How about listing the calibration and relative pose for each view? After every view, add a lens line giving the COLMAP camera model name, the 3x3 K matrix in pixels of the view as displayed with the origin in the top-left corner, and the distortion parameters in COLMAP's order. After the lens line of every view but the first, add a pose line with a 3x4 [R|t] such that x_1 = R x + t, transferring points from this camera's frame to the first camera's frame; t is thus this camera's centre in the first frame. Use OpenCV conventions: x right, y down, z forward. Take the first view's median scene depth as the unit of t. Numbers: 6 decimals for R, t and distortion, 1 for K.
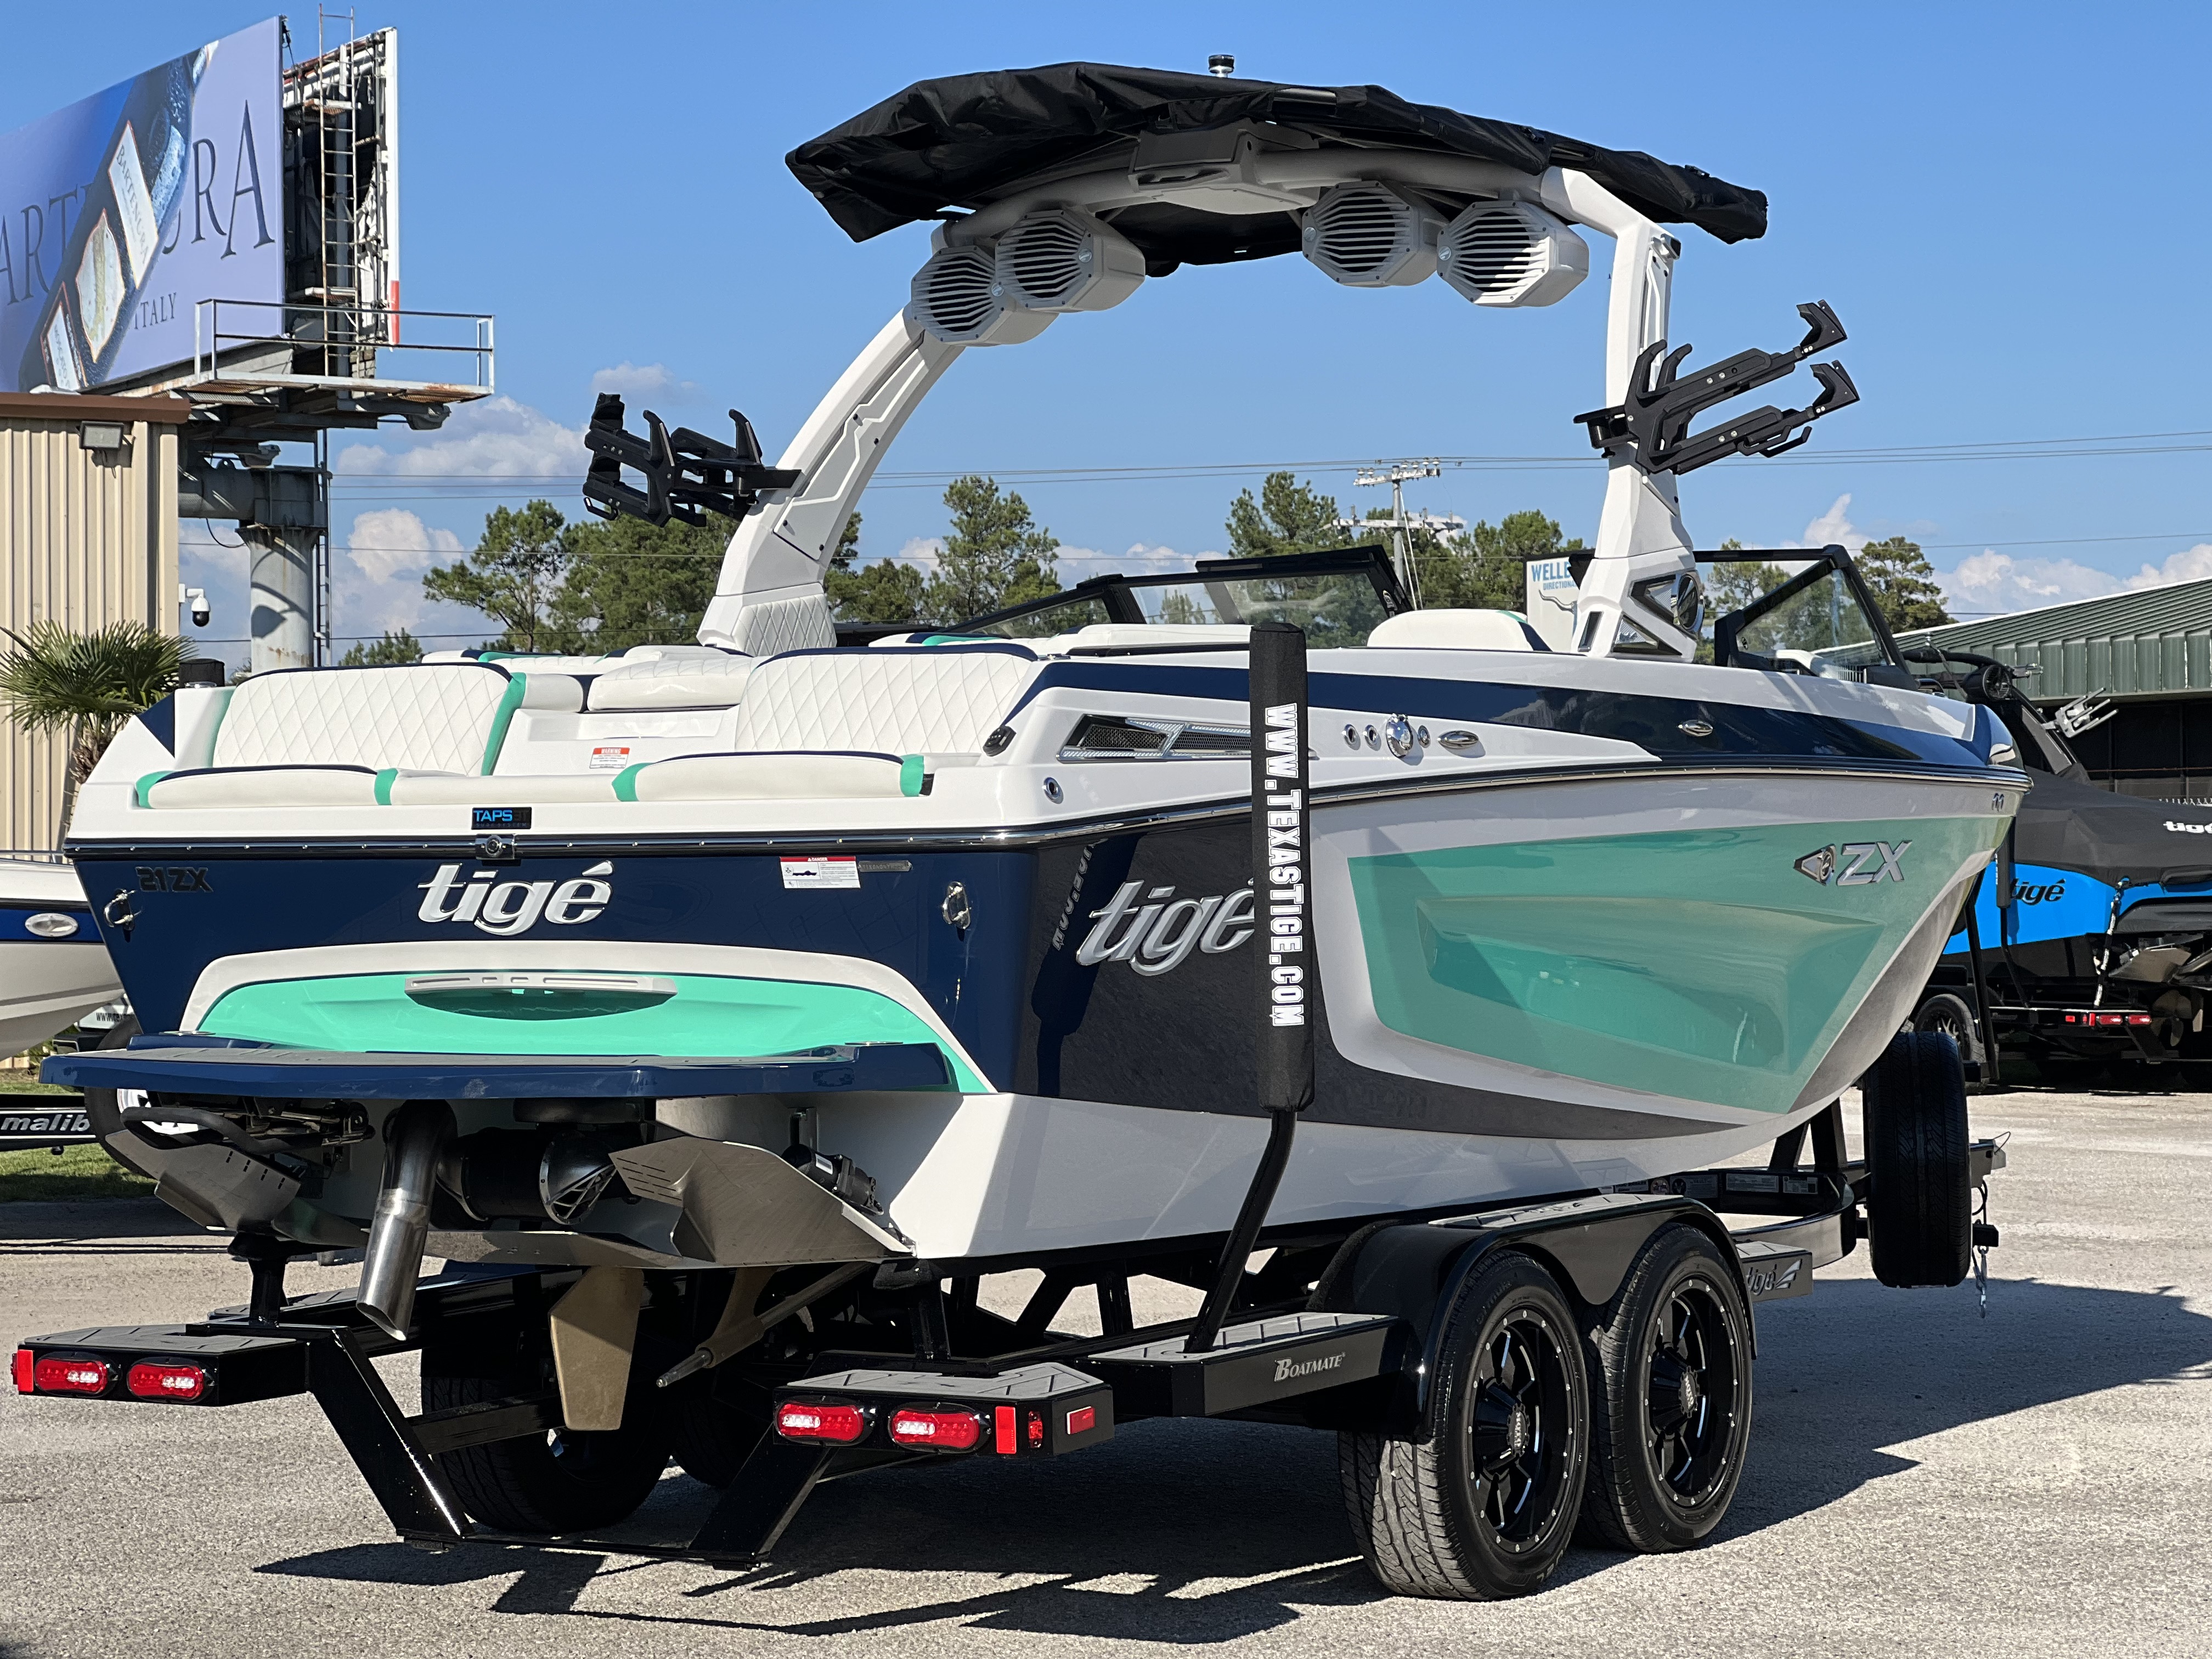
lens RADIAL K [[4979.7, 0, 1109.7], [0, 4979.7, 837.0], [0, 0, 1]] dist [0.078174, 0.000000]
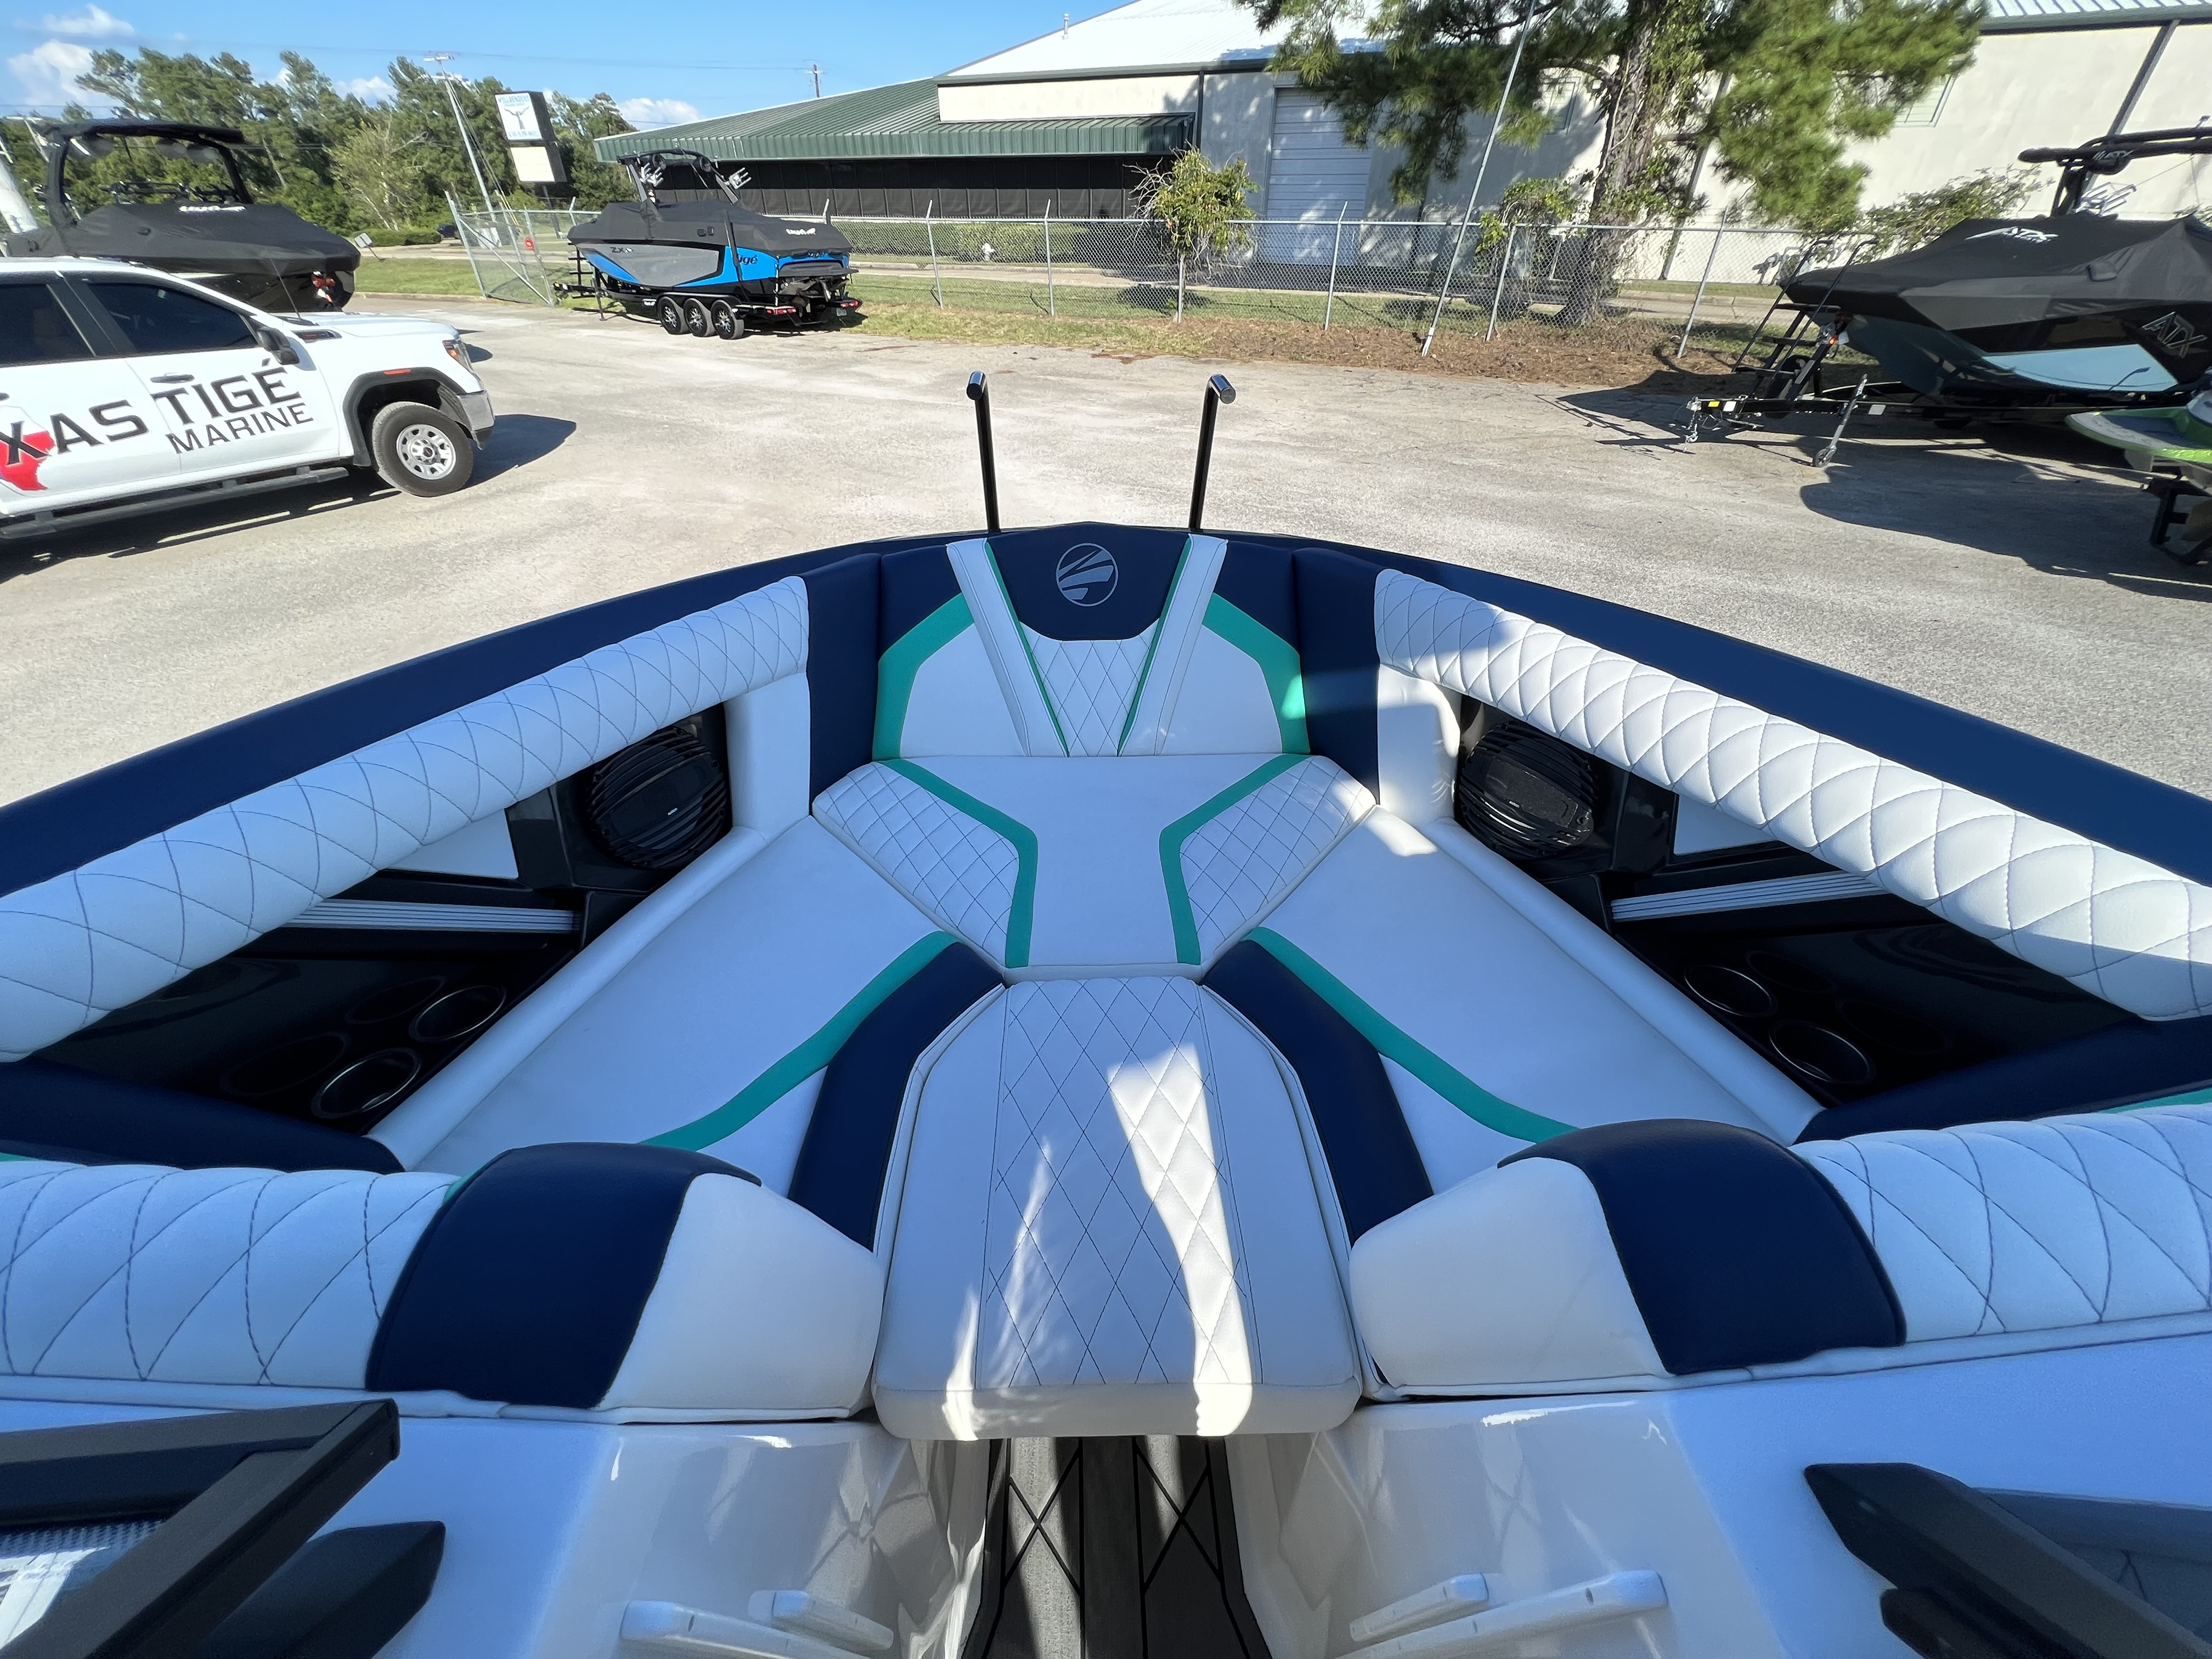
lens RADIAL K [[885.2, 0, 1098.0], [0, 885.2, 815.9], [0, 0, 1]] dist [0.000016, 0.000317]
pose [[0.840799, -0.303300, 0.448403, 0.111302], [-0.012688, 0.817042, 0.576439, -0.083368], [-0.541198, -0.490359, 0.683120, 1.384476]]
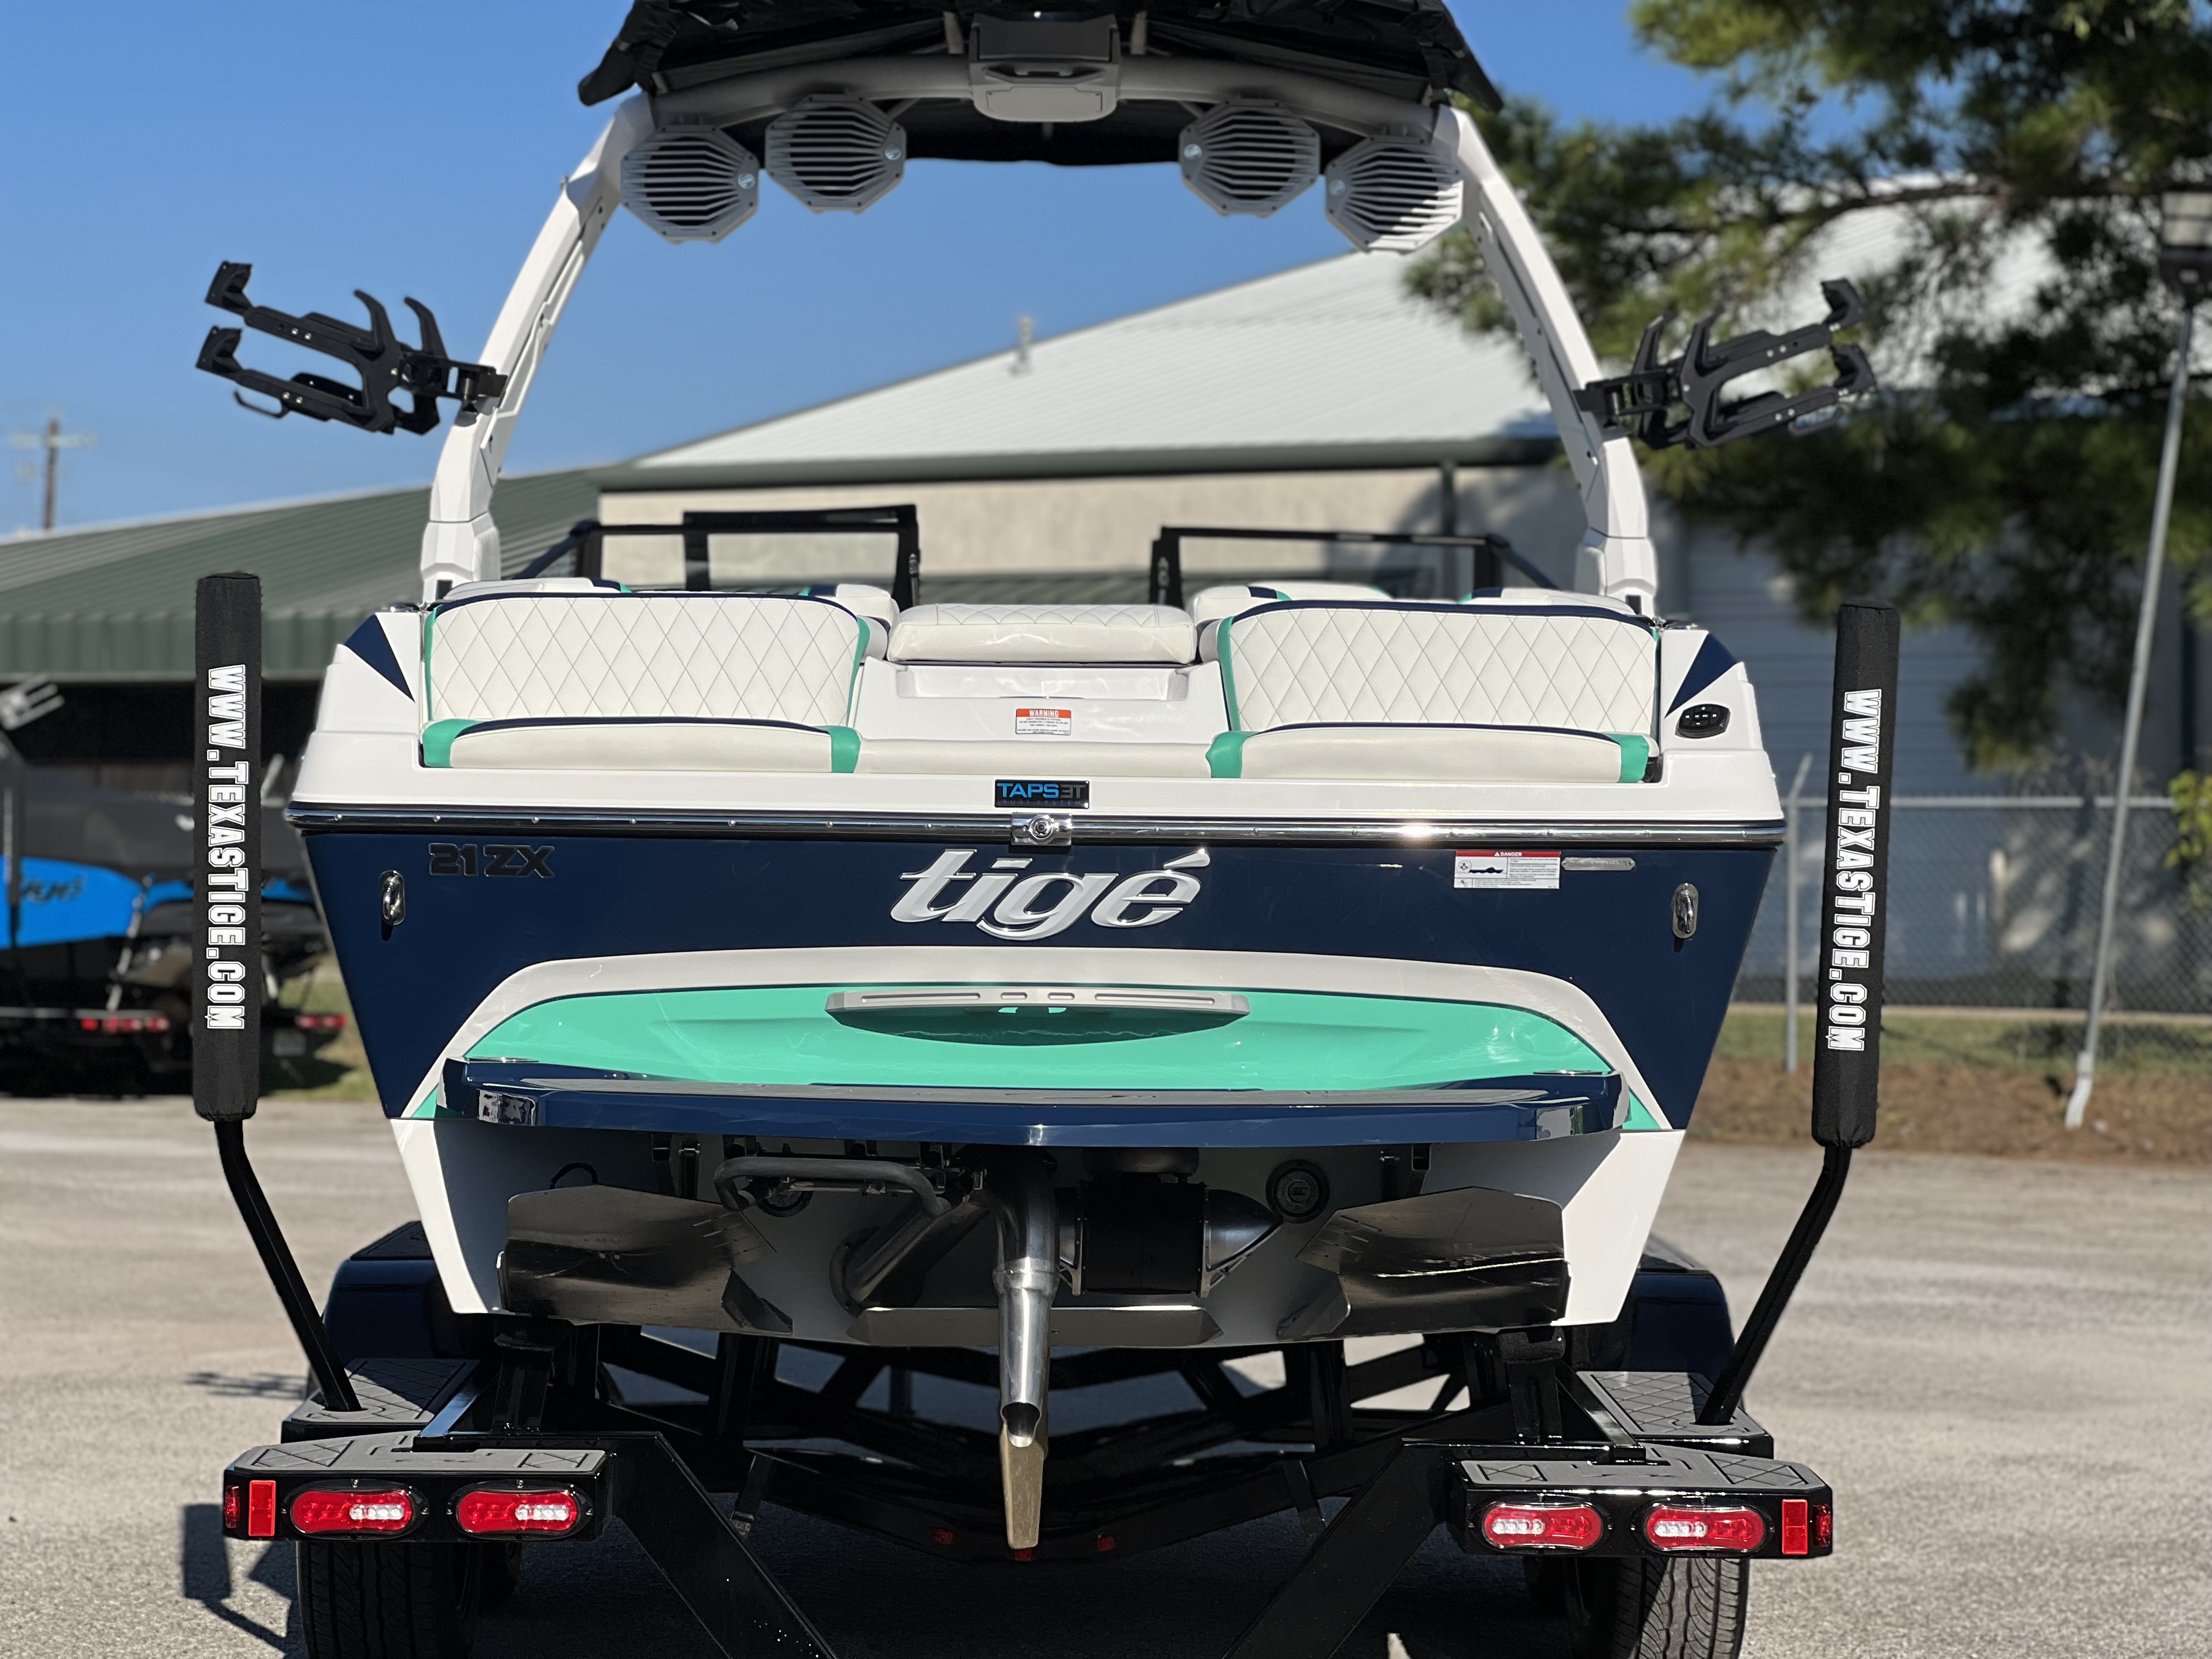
lens RADIAL K [[4979.7, 0, 1110.8], [0, 4979.7, 820.4], [0, 0, 1]] dist [0.078174, 0.000000]
pose [[0.845121, 0.023115, 0.534076, -0.538434], [-0.021712, 0.999725, -0.008911, 0.007362], [-0.534135, -0.004065, 0.845390, 0.313107]]
